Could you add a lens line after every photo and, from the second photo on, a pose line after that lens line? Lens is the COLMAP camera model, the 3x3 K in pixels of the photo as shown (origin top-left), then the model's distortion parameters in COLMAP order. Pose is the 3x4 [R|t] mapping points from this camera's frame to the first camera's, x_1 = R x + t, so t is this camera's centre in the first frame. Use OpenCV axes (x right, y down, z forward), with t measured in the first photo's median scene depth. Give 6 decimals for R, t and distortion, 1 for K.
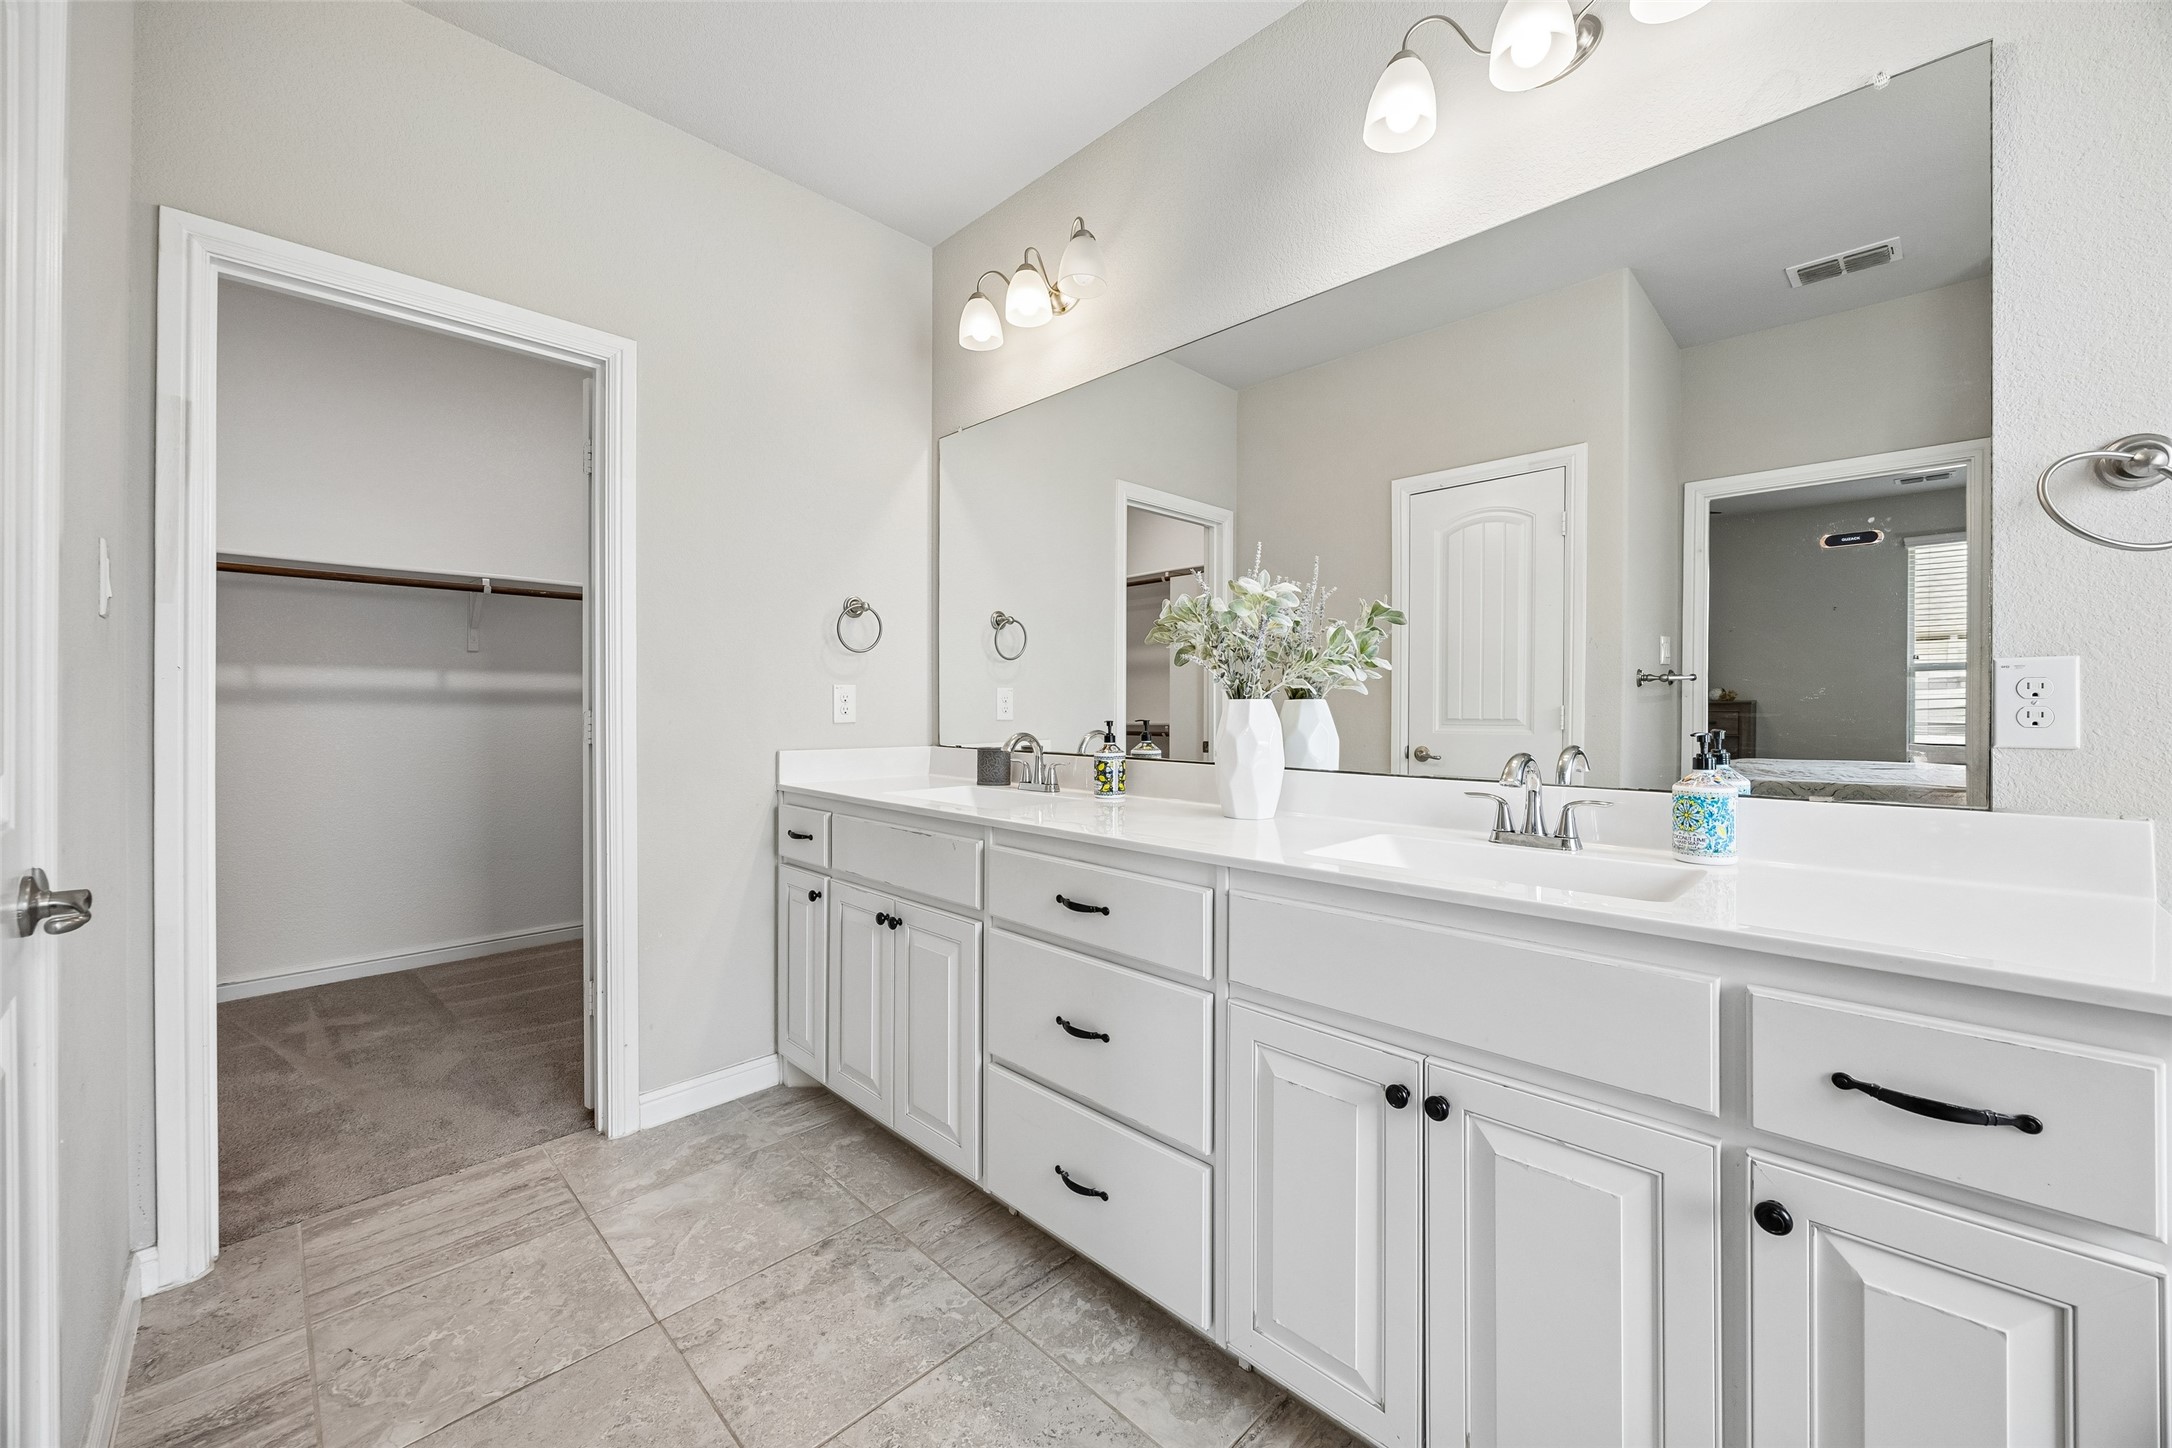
lens RADIAL K [[827.5, 0, 1081.6], [0, 827.5, 708.5], [0, 0, 1]] dist [-0.005929, 0.000746]
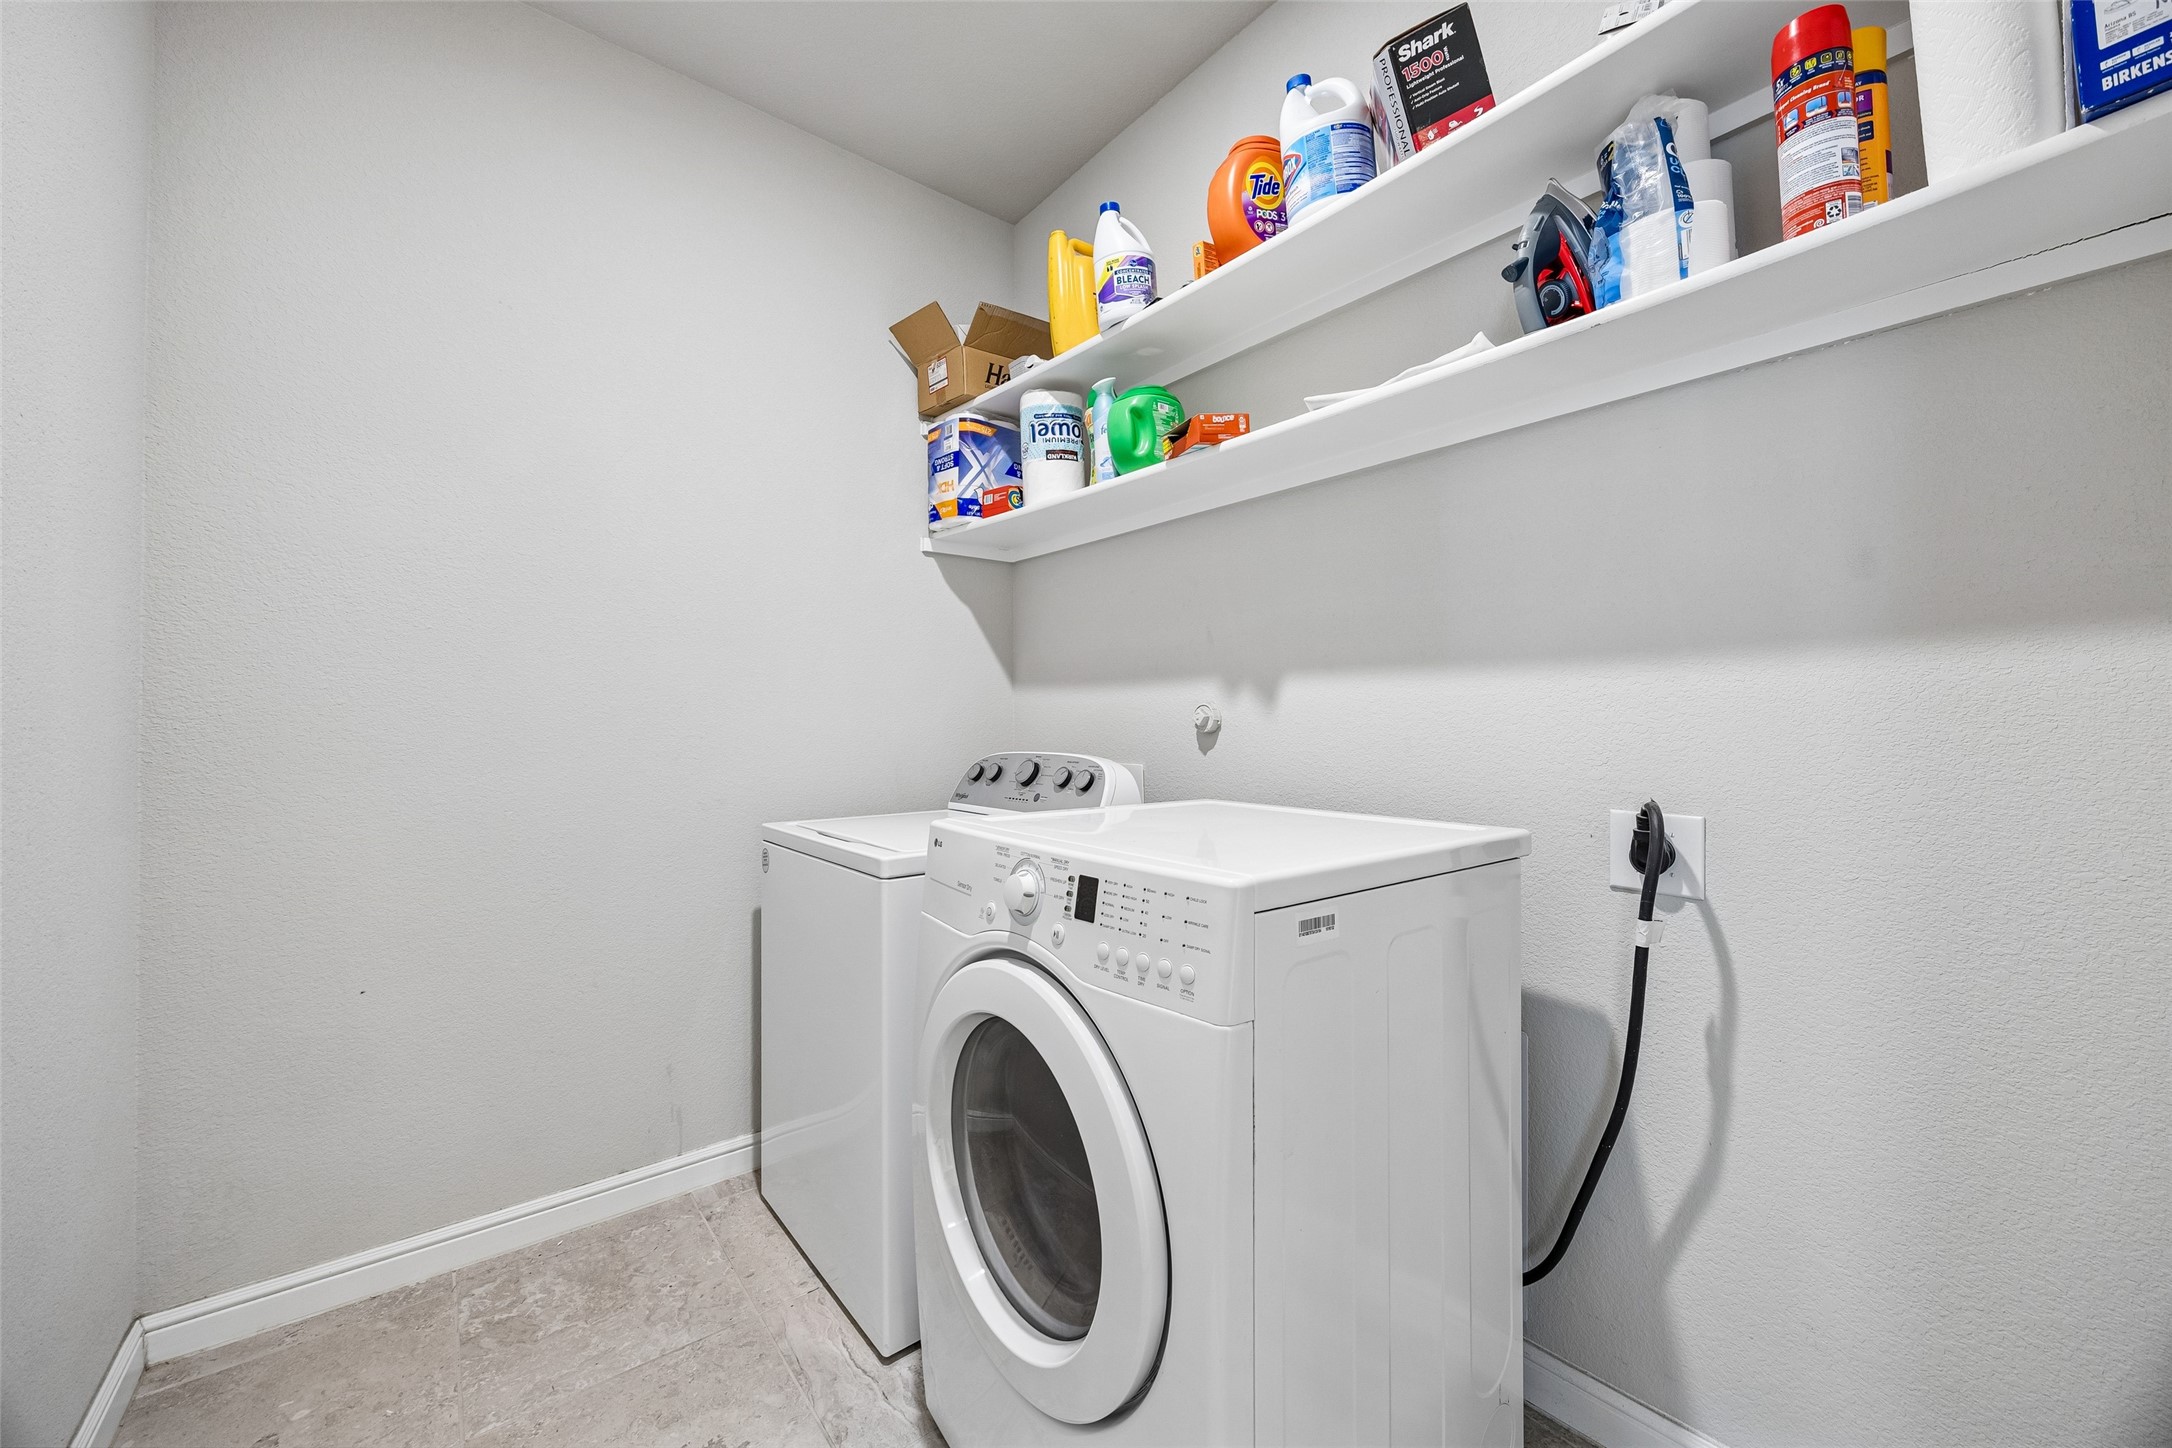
lens RADIAL K [[827.5, 0, 1087.2], [0, 827.5, 723.1], [0, 0, 1]] dist [-0.005929, 0.000746]
pose [[-0.992792, 0.001149, 0.119848, -1.352227], [0.000190, 0.999968, -0.008008, 0.002576], [-0.119853, -0.007928, -0.992760, 2.007785]]
